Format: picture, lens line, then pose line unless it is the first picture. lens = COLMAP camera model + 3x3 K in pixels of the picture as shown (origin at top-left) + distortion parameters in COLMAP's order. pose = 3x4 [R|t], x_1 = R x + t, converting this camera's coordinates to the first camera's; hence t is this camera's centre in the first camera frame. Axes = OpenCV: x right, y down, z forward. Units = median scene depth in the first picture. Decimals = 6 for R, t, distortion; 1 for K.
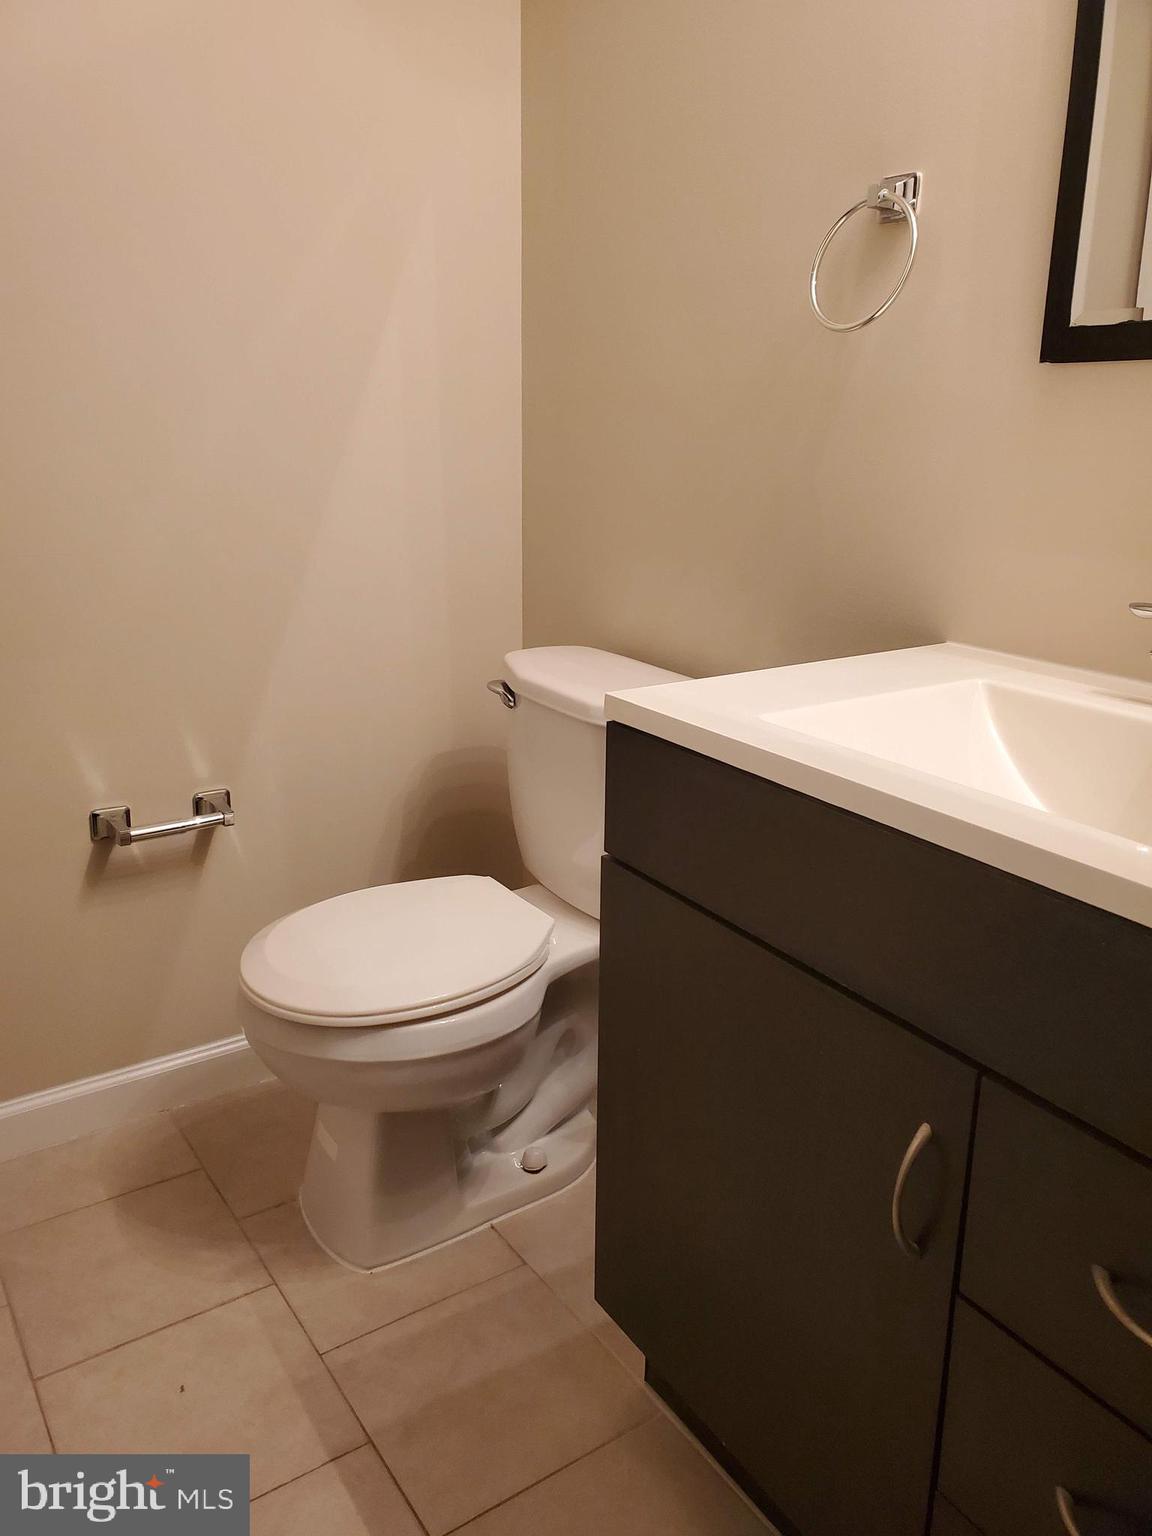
lens RADIAL K [[1139.4, 0, 571.4], [0, 1139.4, 708.5], [0, 0, 1]] dist [0.010248, -0.000864]
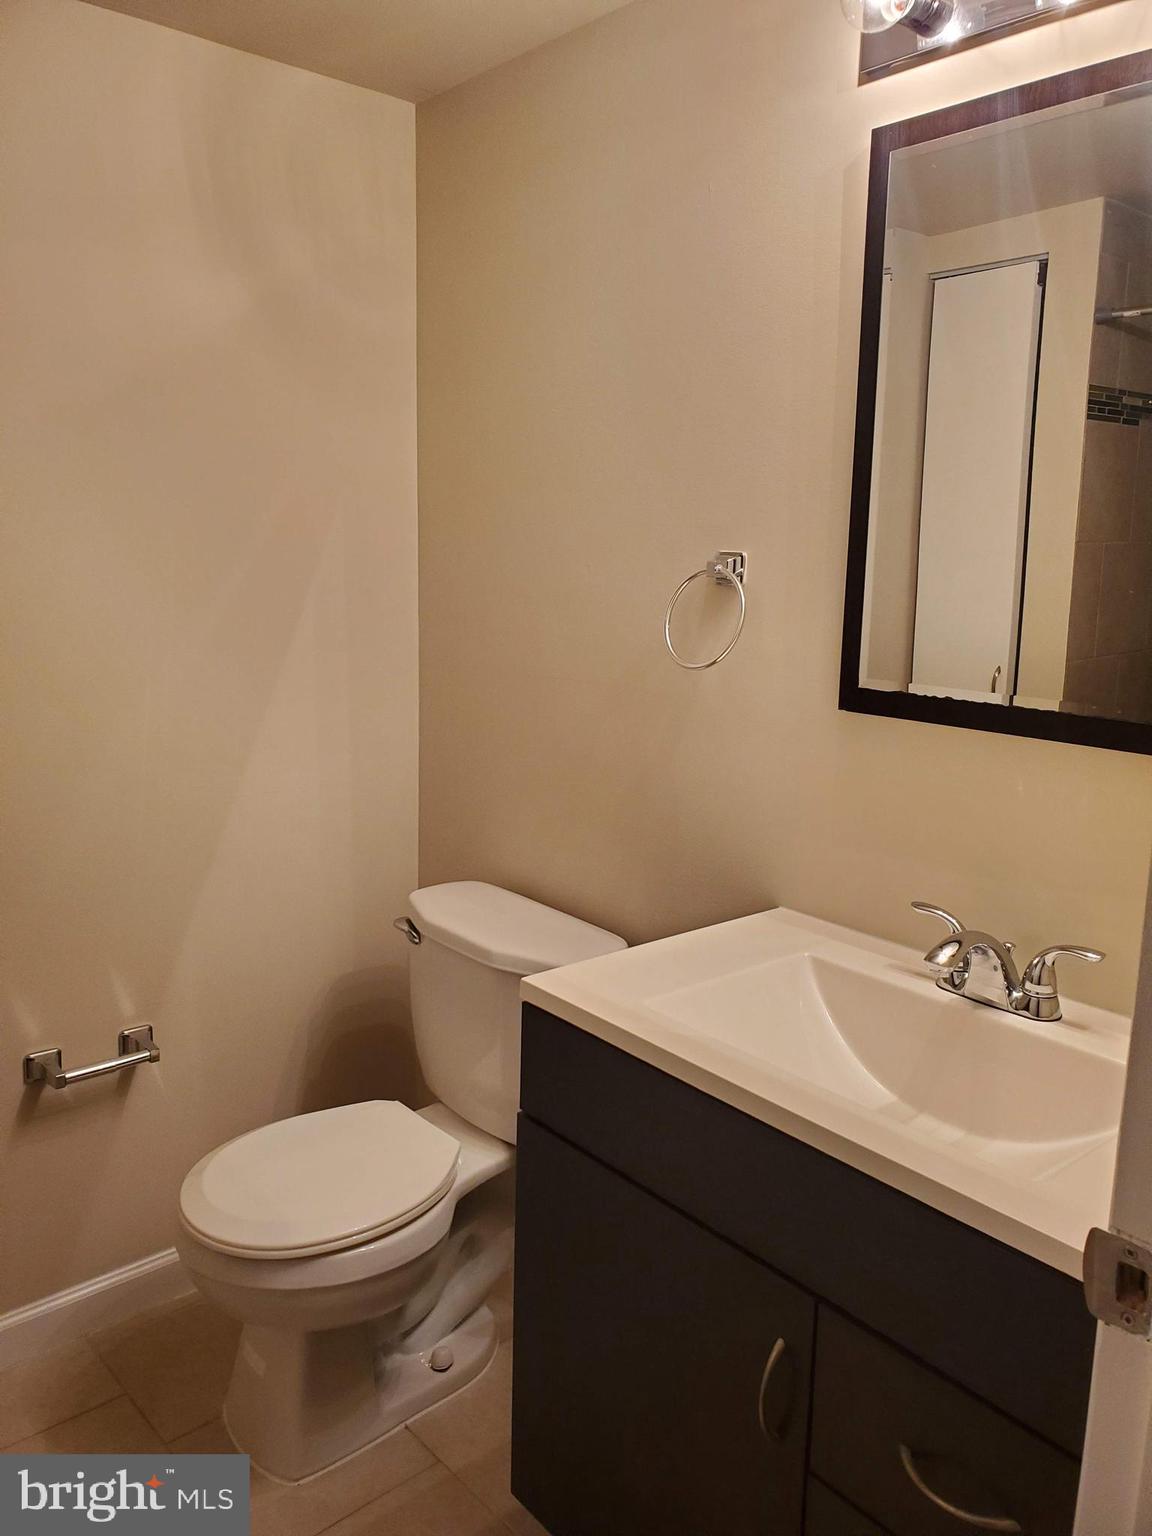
lens RADIAL K [[1139.4, 0, 571.4], [0, 1139.4, 708.5], [0, 0, 1]] dist [0.010248, -0.000864]
pose [[0.990475, -0.010374, 0.137302, -0.057599], [0.023861, 0.995003, -0.096949, -0.132647], [-0.135611, 0.099302, 0.985773, -0.191131]]
